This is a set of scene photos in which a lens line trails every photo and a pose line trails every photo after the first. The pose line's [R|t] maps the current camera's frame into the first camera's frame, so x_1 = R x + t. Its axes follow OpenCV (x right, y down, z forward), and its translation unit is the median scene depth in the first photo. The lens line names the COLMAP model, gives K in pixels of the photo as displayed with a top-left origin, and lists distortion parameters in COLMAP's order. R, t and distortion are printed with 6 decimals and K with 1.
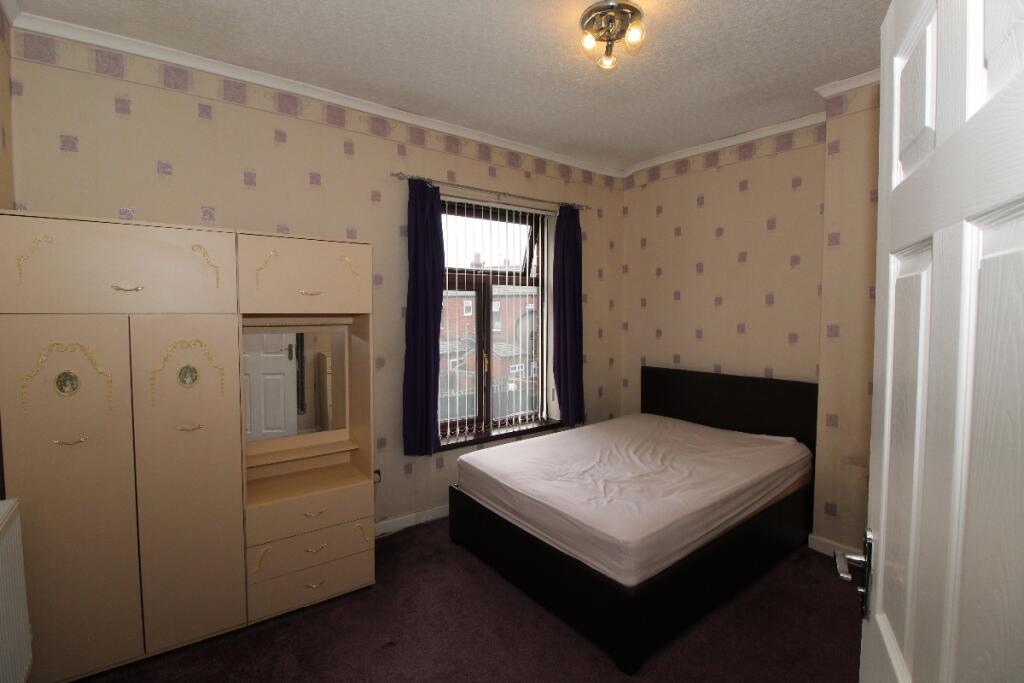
lens RADIAL K [[478.3, 0, 512.0], [0, 478.3, 334.6], [0, 0, 1]] dist [-0.001716, -0.008524]
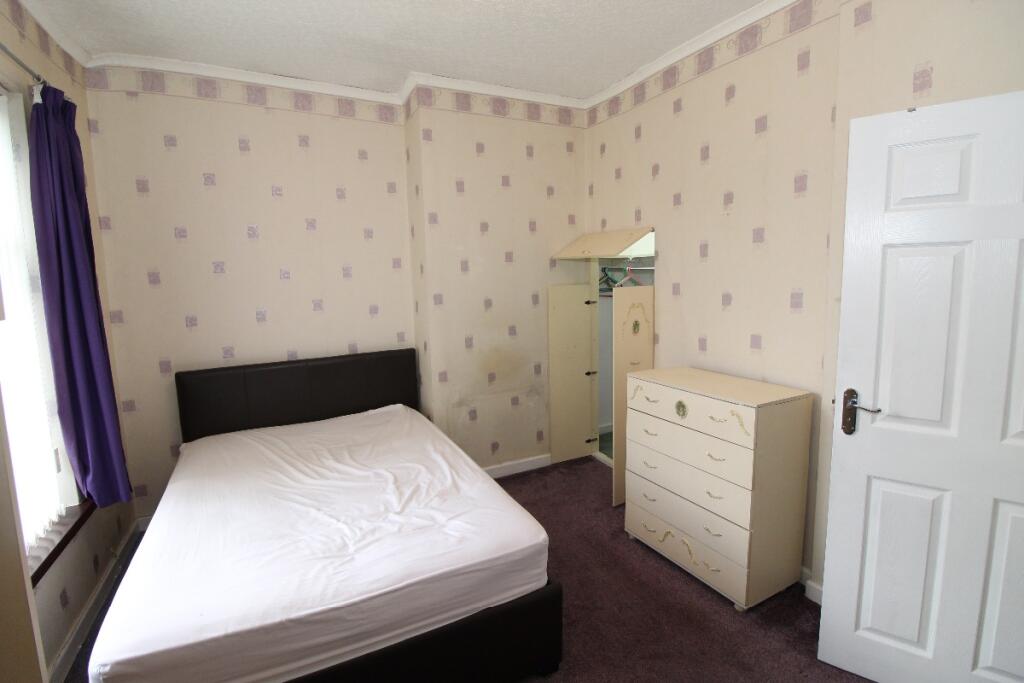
lens RADIAL K [[478.3, 0, 512.0], [0, 478.3, 334.6], [0, 0, 1]] dist [-0.001716, -0.008524]
pose [[0.193476, -0.125832, 0.973002, -0.399702], [0.079831, 0.990472, 0.112217, -0.036556], [-0.977852, 0.055964, 0.201678, 0.570723]]
